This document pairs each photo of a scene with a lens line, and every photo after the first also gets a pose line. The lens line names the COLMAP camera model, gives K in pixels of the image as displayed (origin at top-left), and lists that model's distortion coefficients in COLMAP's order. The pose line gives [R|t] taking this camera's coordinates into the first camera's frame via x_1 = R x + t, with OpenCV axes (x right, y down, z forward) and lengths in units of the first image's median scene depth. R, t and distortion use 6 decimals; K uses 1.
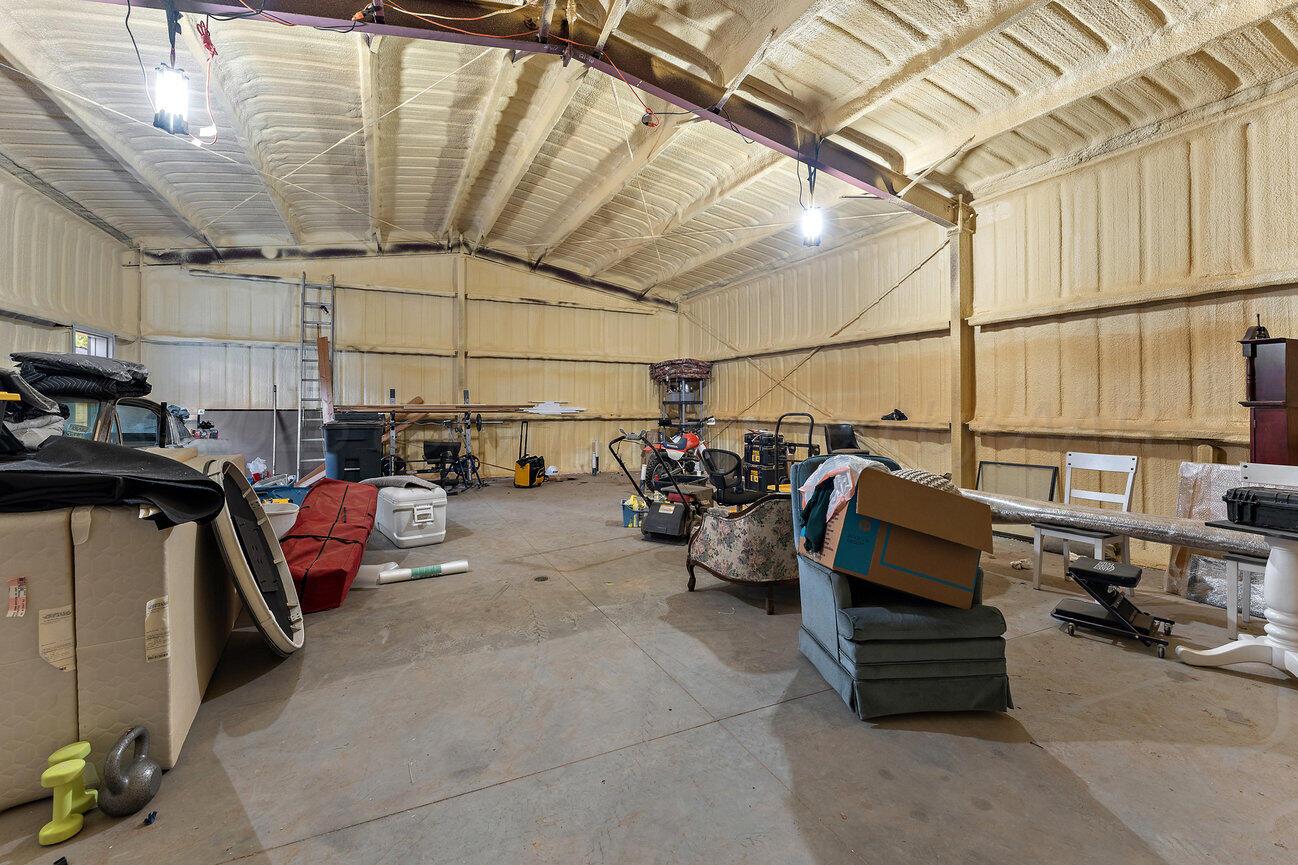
lens RADIAL K [[547.1, 0, 627.4], [0, 547.1, 410.9], [0, 0, 1]] dist [-0.013344, -0.000054]
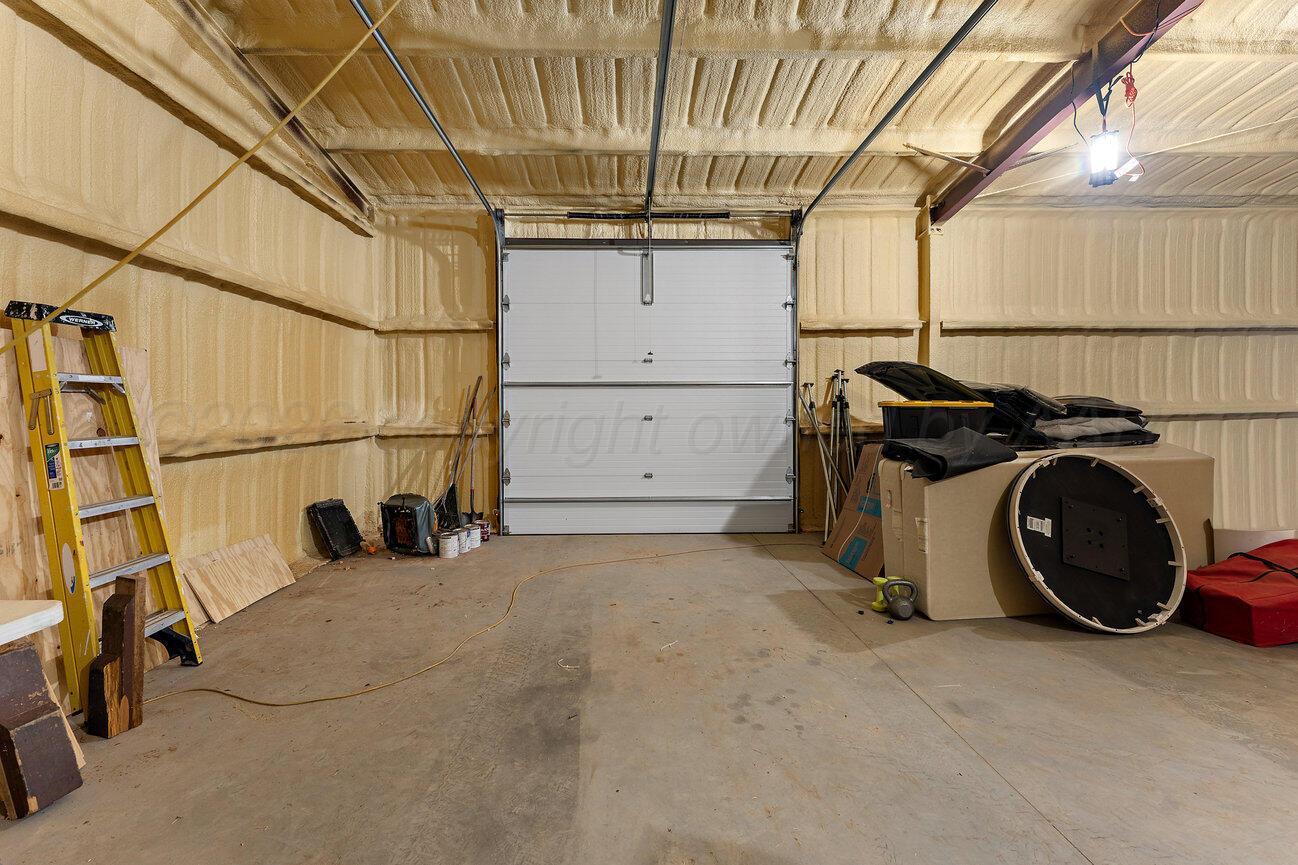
lens RADIAL K [[535.8, 0, 647.1], [0, 535.8, 415.3], [0, 0, 1]] dist [0.000655, -0.000034]
pose [[-0.391006, 0.006198, -0.920367, 0.829217], [-0.000337, 0.999976, 0.006877, -0.004863], [0.920388, 0.002999, -0.390995, 0.628366]]
